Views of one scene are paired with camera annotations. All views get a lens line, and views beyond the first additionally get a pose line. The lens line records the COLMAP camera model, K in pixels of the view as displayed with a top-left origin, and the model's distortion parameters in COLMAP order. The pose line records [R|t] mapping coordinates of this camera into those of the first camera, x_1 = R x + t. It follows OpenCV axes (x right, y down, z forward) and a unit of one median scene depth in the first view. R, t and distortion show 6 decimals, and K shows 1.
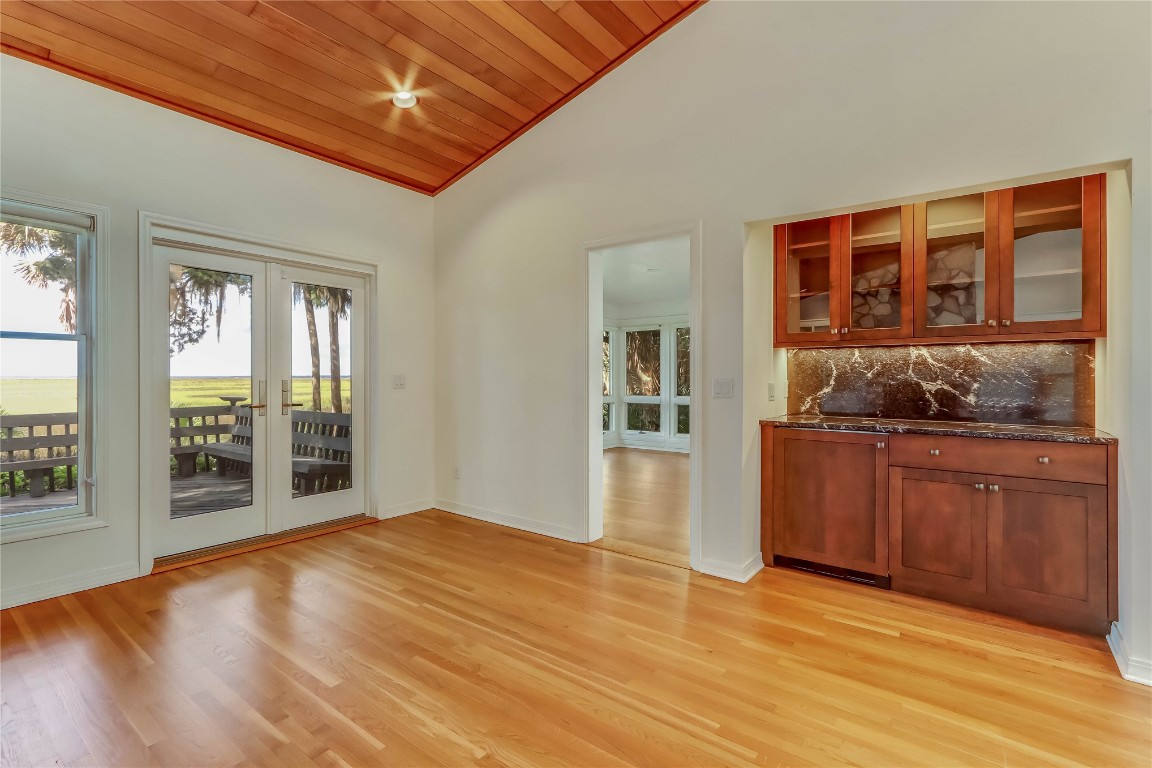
lens RADIAL K [[528.9, 0, 578.2], [0, 528.9, 376.0], [0, 0, 1]] dist [0.000147, 0.001590]
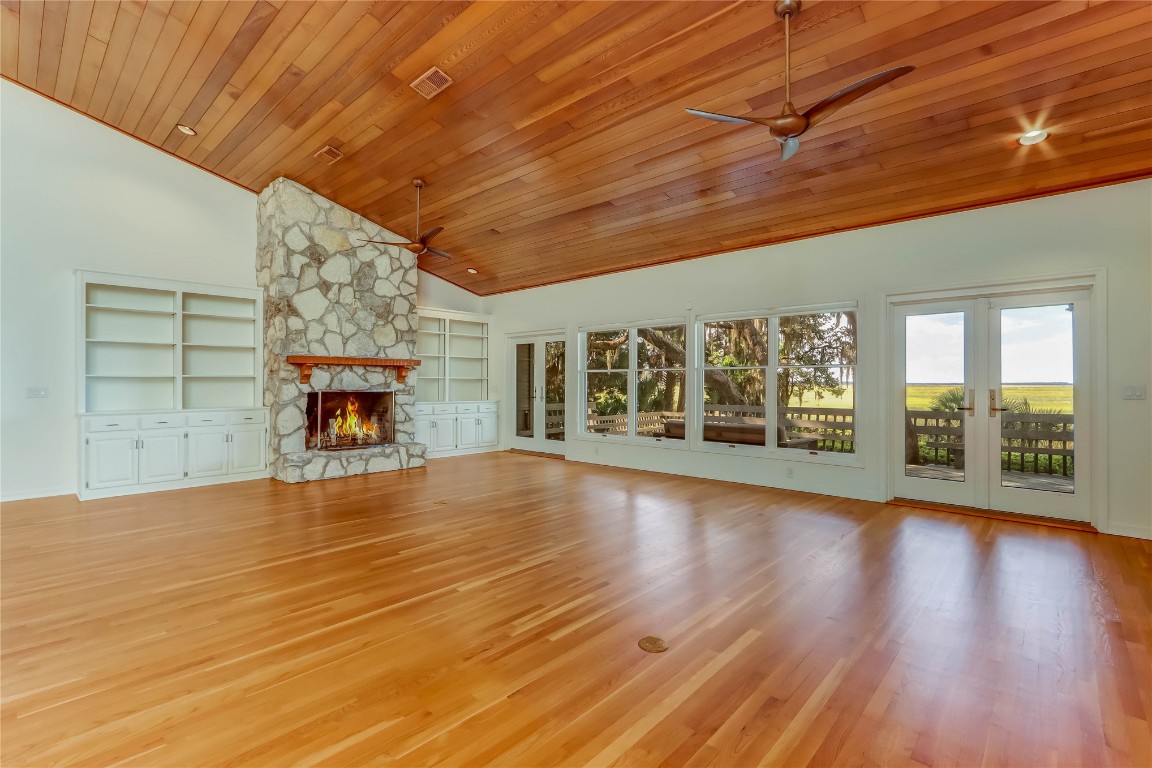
lens RADIAL K [[528.9, 0, 571.2], [0, 528.9, 383.7], [0, 0, 1]] dist [0.000147, 0.001590]
pose [[-0.099751, -0.002513, -0.995009, 0.704067], [0.002601, 0.999993, -0.002786, -0.004797], [0.995009, -0.002866, -0.099744, 0.119149]]
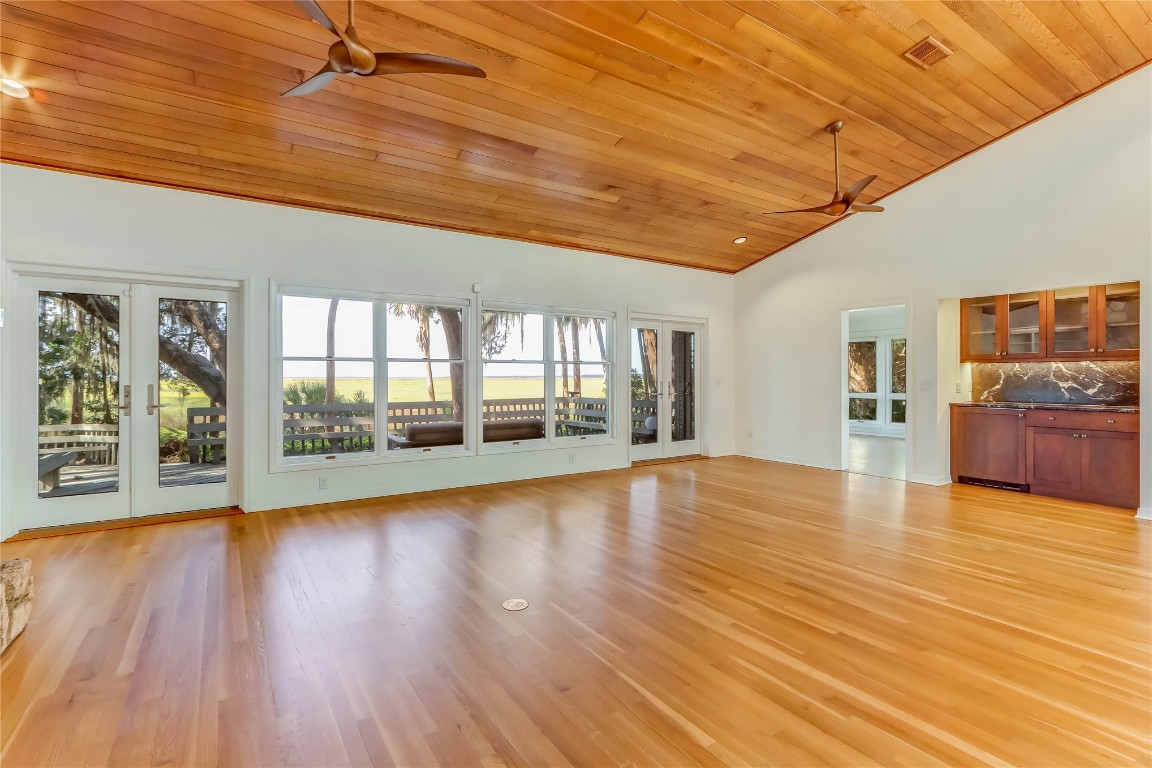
lens RADIAL K [[528.9, 0, 577.7], [0, 528.9, 377.2], [0, 0, 1]] dist [0.000147, 0.001590]
pose [[0.942632, -0.003837, -0.333811, -0.195611], [0.004822, 0.999986, 0.002123, -0.012282], [0.333799, -0.003611, 0.942638, -0.877385]]
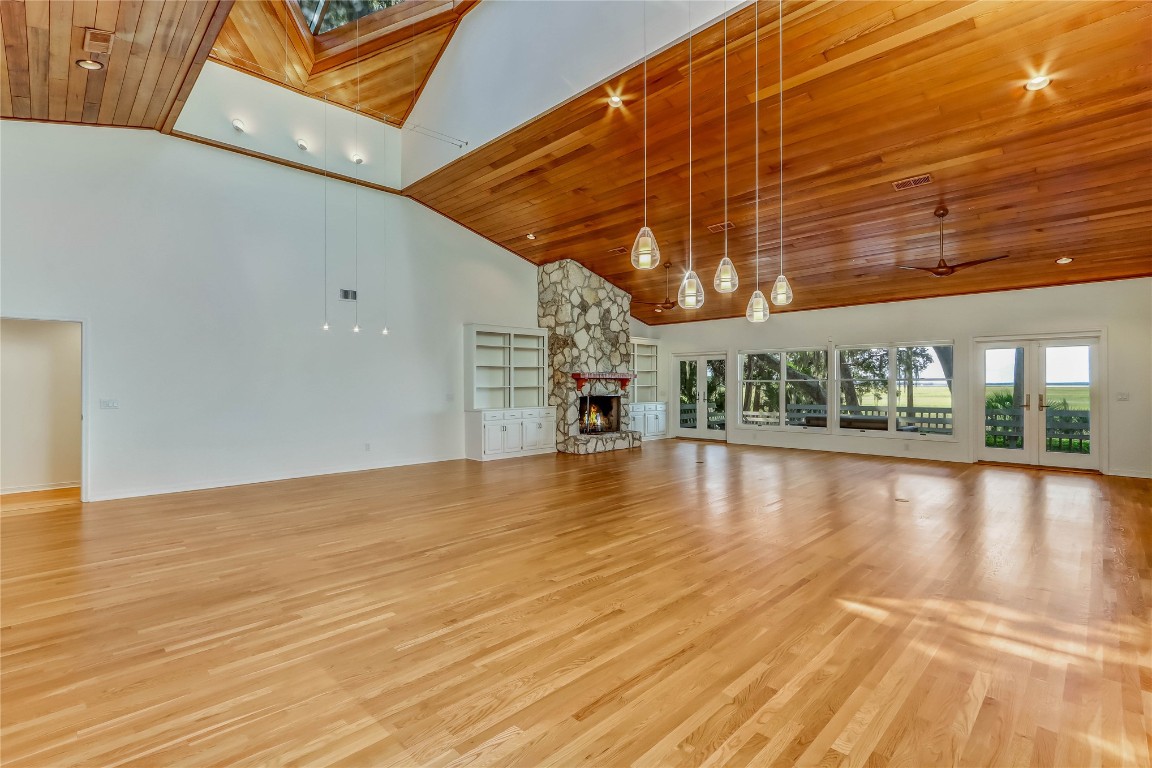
lens RADIAL K [[528.9, 0, 574.2], [0, 528.9, 385.6], [0, 0, 1]] dist [0.000147, 0.001590]
pose [[-0.133120, -0.001048, -0.991099, 1.603958], [0.005729, 0.999982, -0.001826, -0.031094], [0.991083, -0.005921, -0.133112, -0.508566]]
